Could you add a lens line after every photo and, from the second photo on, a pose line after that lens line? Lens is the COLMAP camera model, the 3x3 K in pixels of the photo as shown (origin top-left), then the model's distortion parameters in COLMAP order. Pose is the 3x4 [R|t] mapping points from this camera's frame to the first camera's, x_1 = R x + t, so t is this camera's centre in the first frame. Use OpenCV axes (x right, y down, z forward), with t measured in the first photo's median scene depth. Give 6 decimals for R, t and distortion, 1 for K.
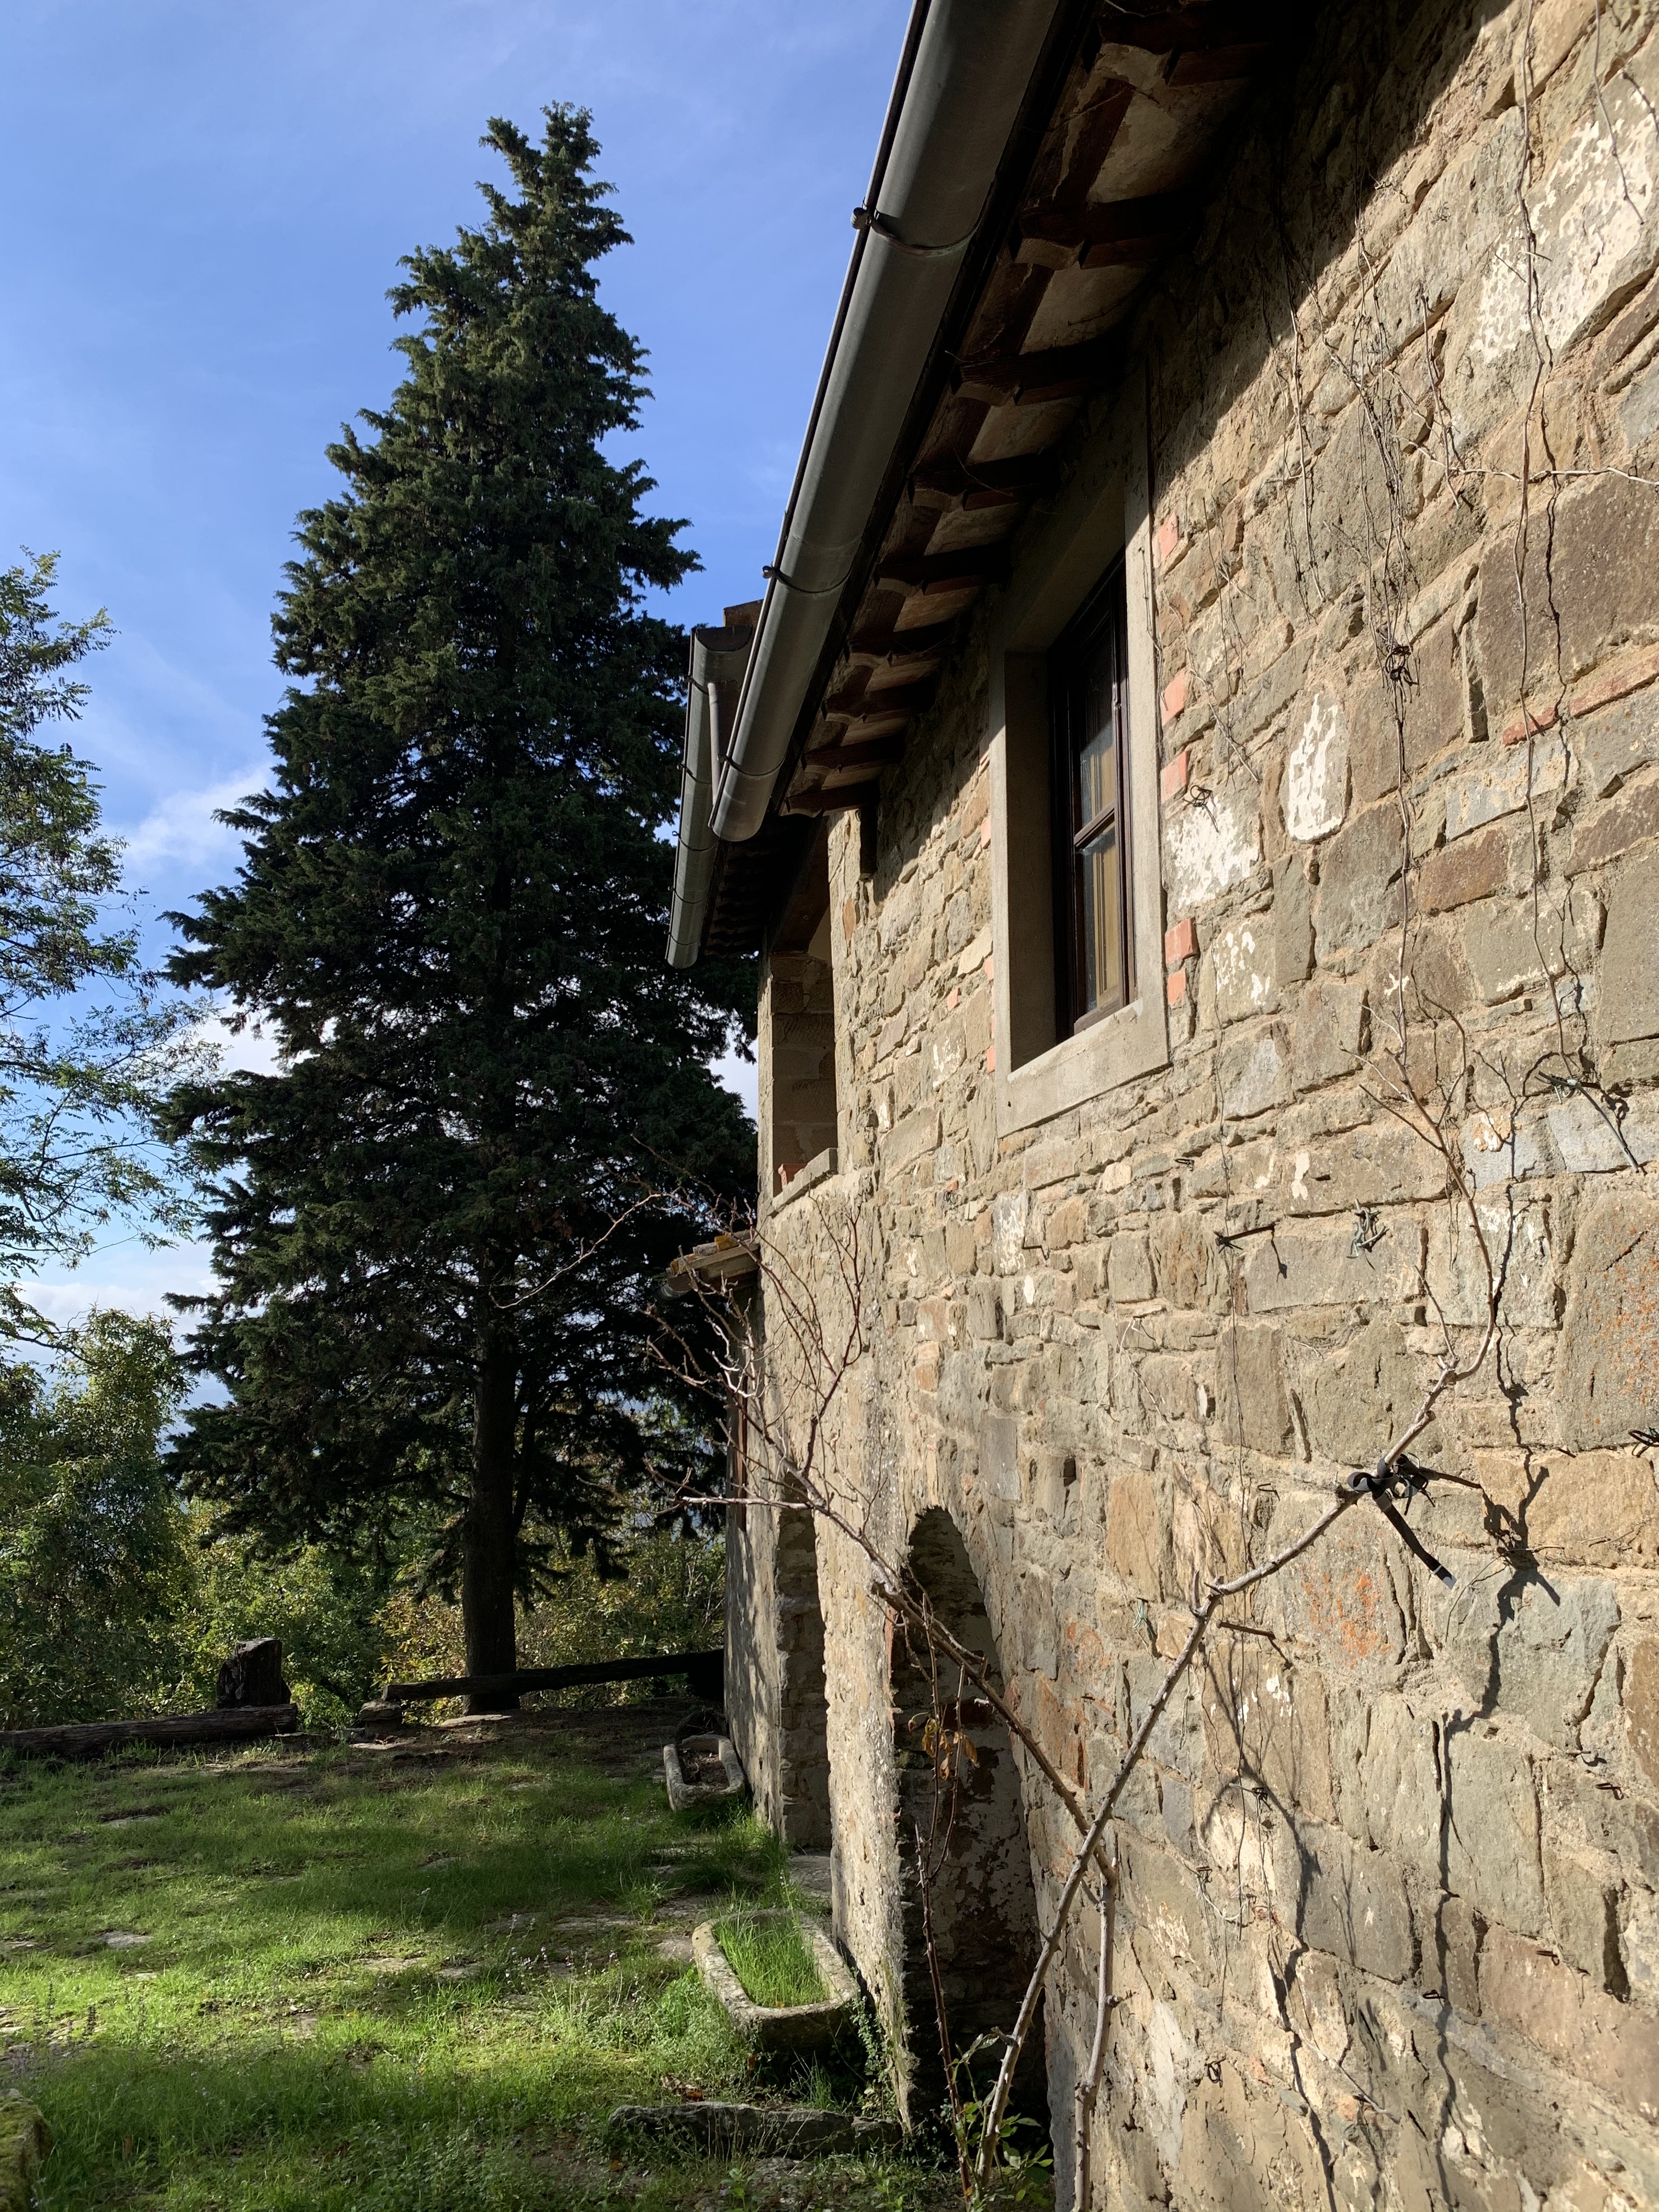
lens RADIAL K [[1662.9, 0, 829.5], [0, 1662.9, 1106.0], [0, 0, 1]] dist [0.136430, -0.206043]
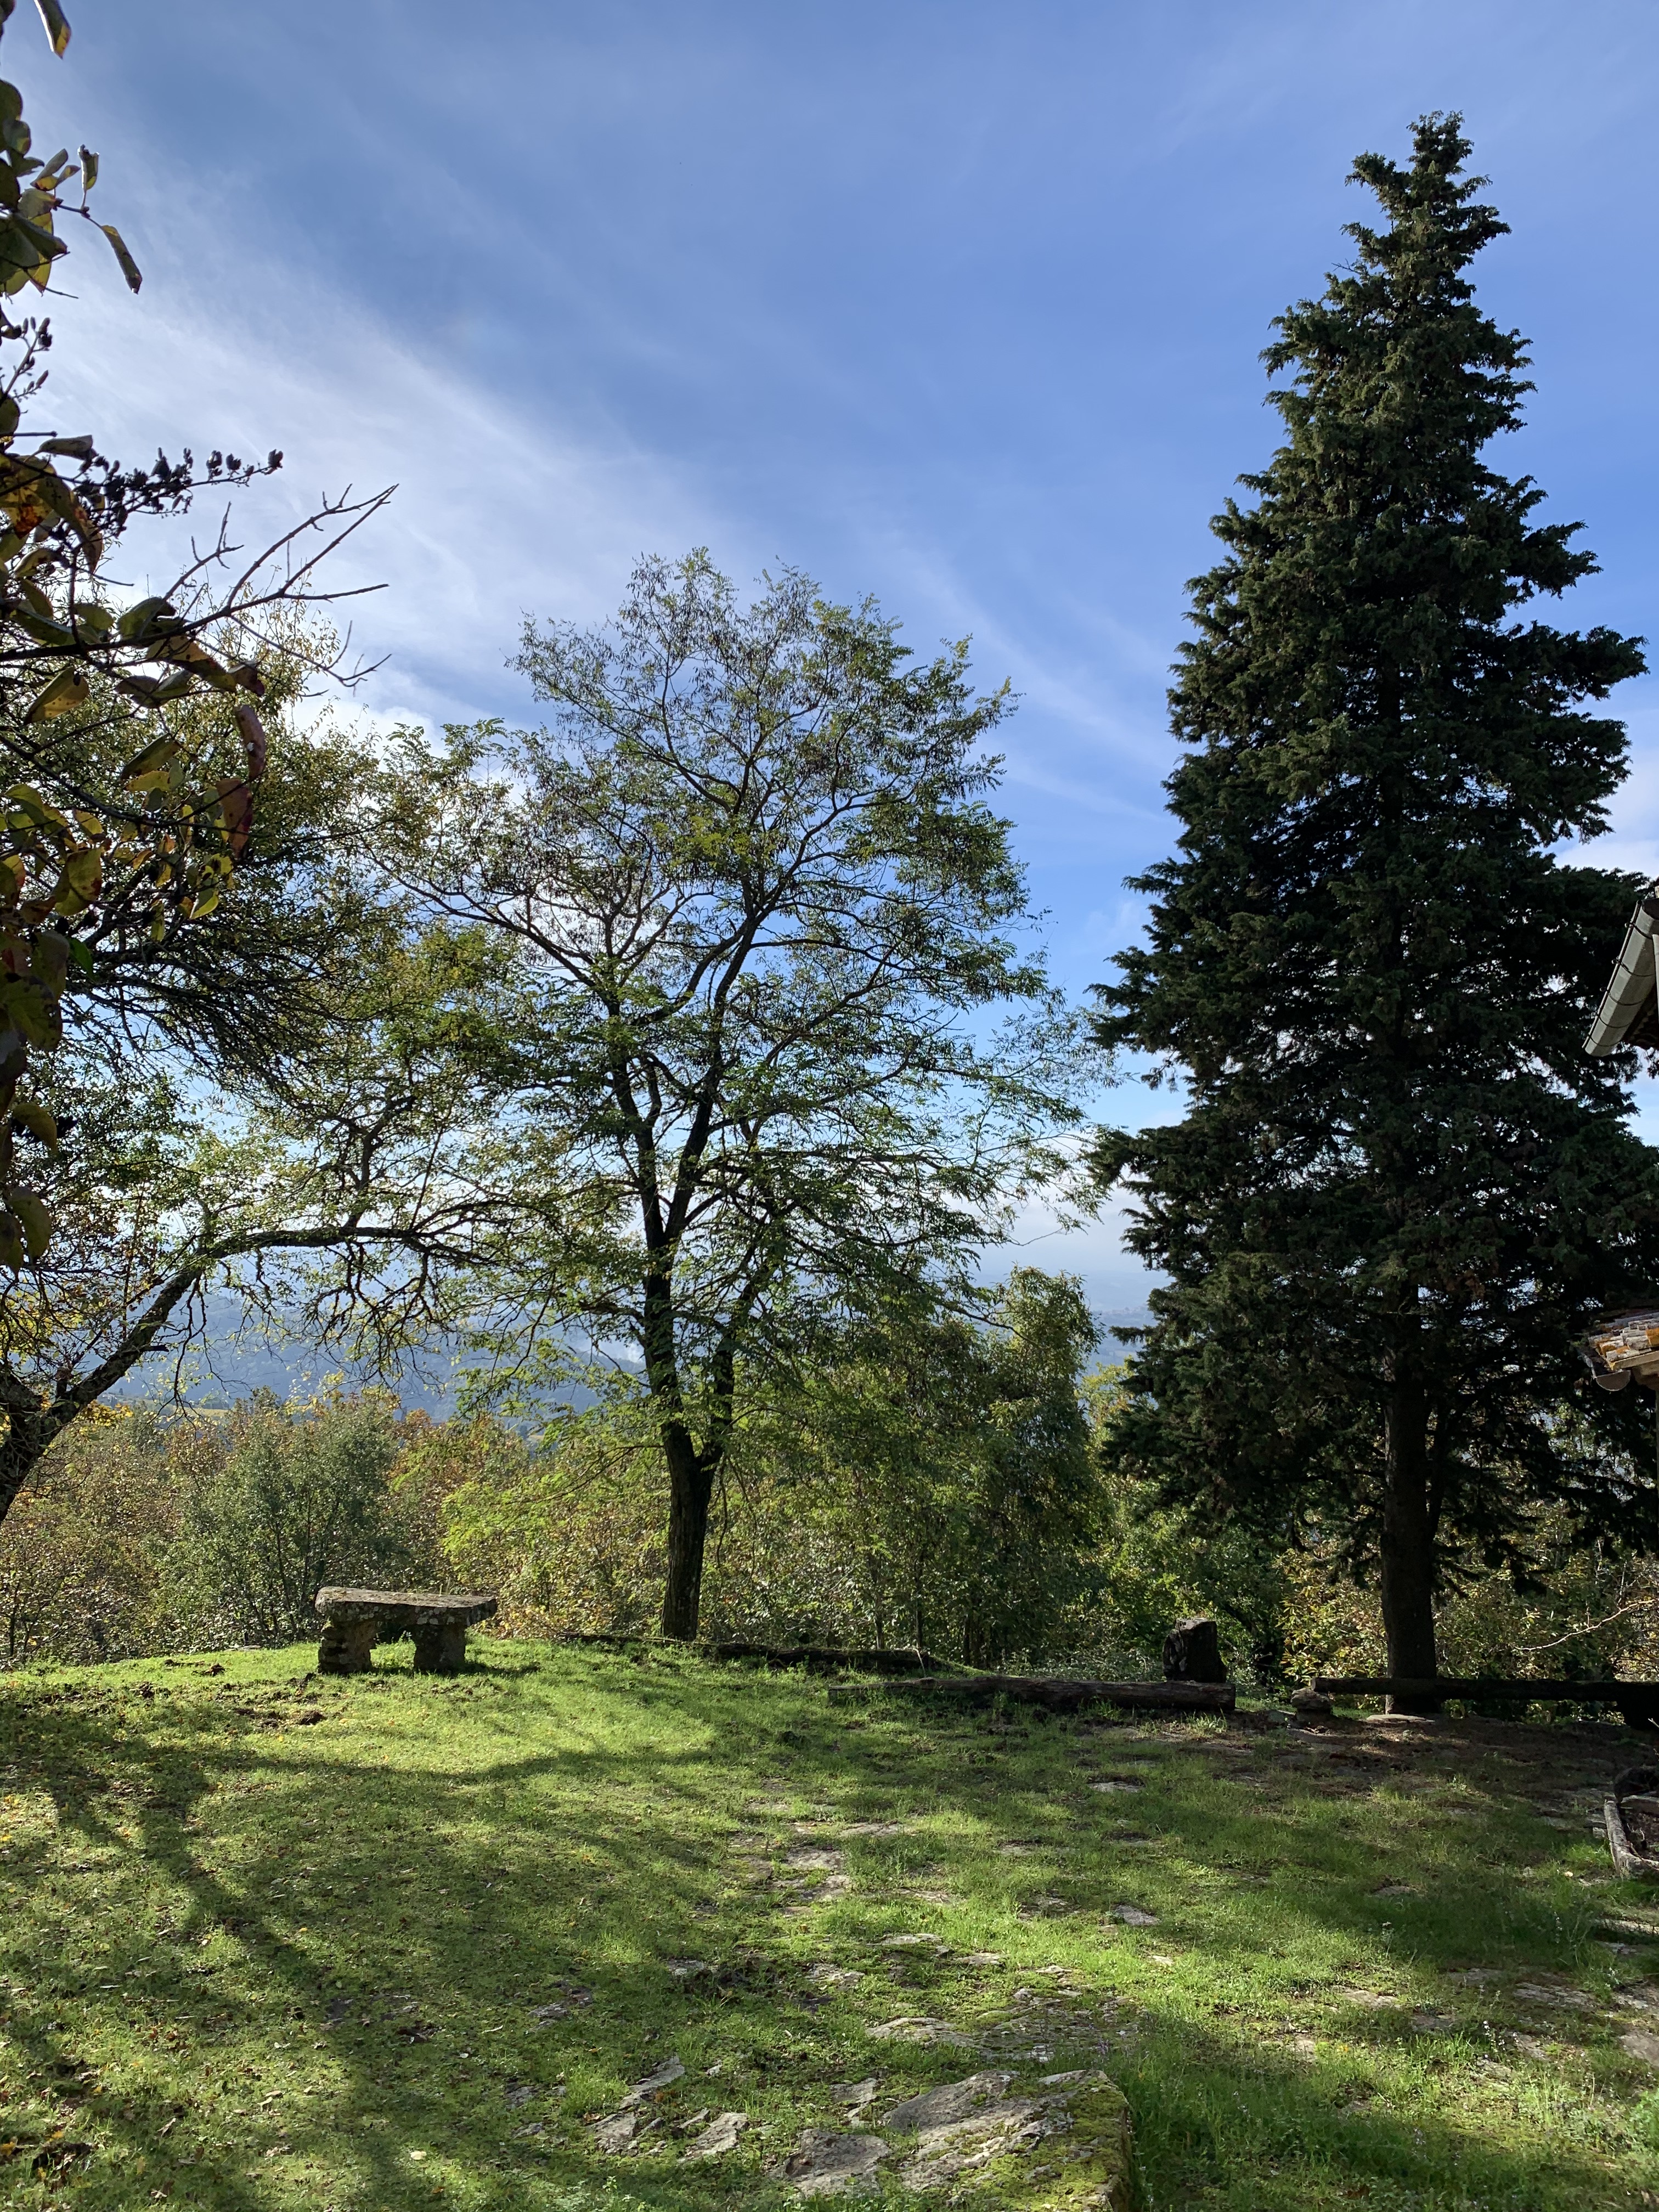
lens RADIAL K [[1725.1, 0, 829.5], [0, 1725.1, 1106.0], [0, 0, 1]] dist [-0.030456, 0.039906]
pose [[0.882544, -0.021481, -0.469738, -0.010552], [0.057233, 0.996436, 0.061964, -0.102966], [0.466733, -0.081571, 0.880628, -0.080231]]
